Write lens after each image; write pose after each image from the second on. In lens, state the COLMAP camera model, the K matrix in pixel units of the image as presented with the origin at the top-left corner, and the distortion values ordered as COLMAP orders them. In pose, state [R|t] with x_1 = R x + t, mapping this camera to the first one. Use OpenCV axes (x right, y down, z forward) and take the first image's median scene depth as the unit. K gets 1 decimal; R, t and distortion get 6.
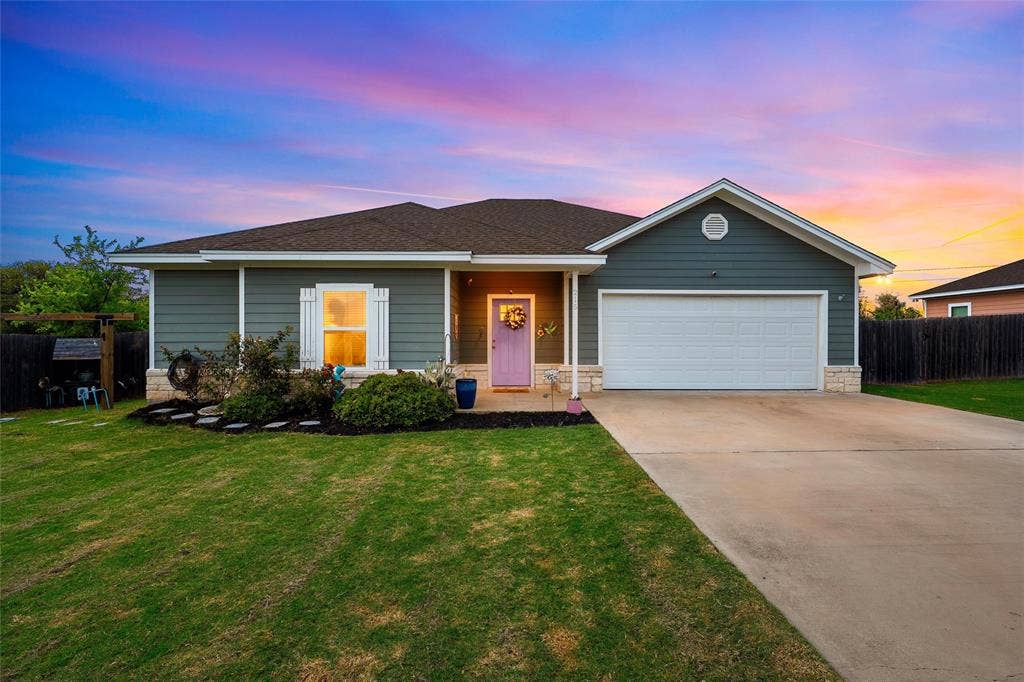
lens RADIAL K [[480.6, 0, 517.4], [0, 480.6, 339.0], [0, 0, 1]] dist [0.001929, 0.000280]
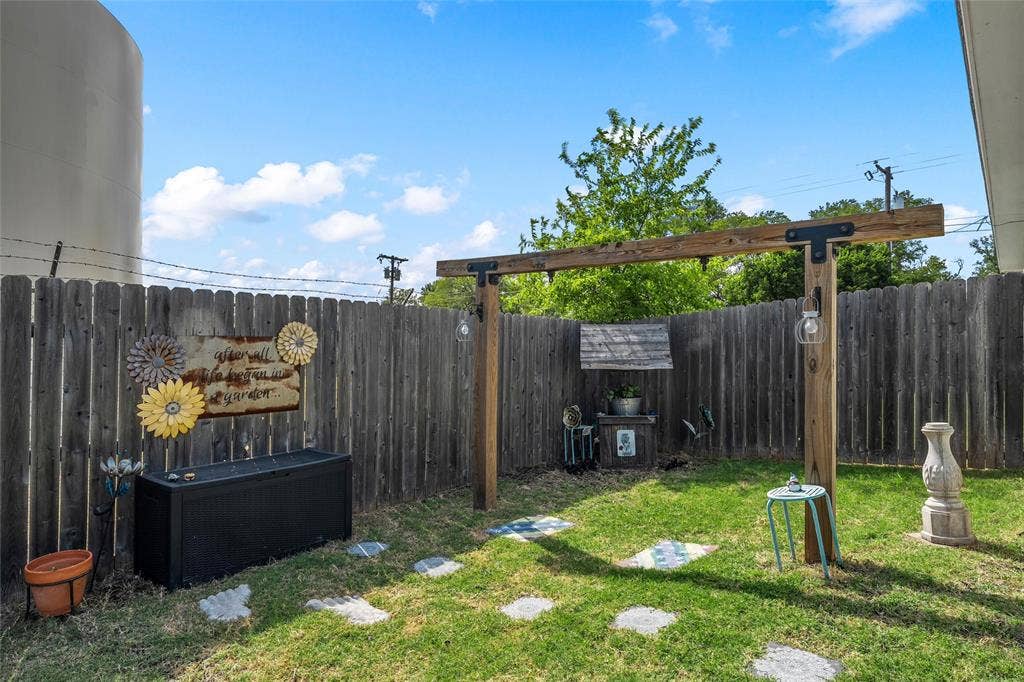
lens RADIAL K [[593.0, 0, 510.9], [0, 593.0, 339.1], [0, 0, 1]] dist [0.000096, -0.000138]
pose [[0.755628, 0.002460, -0.654997, -0.764086], [-0.008250, 0.999949, -0.005763, 0.021276], [0.654949, 0.009759, 0.755610, 0.615216]]
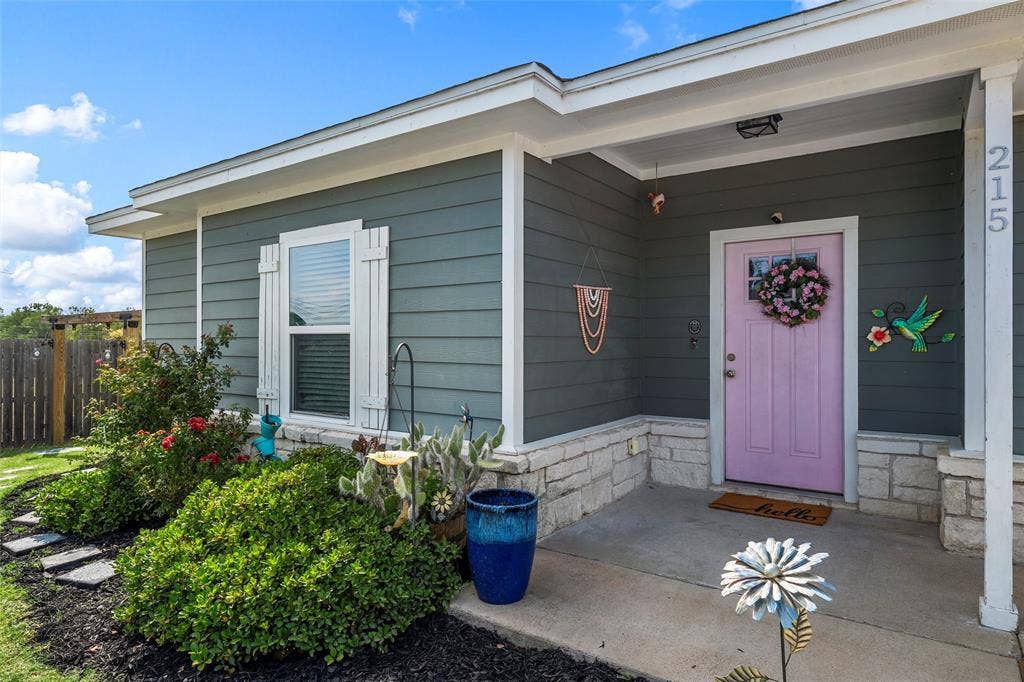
lens RADIAL K [[593.0, 0, 510.9], [0, 593.0, 339.1], [0, 0, 1]] dist [0.000096, -0.000138]
pose [[0.809461, -0.001898, -0.587170, 0.096949], [-0.000432, 0.999993, -0.003829, -0.009779], [0.587173, 0.003353, 0.809454, 0.637879]]
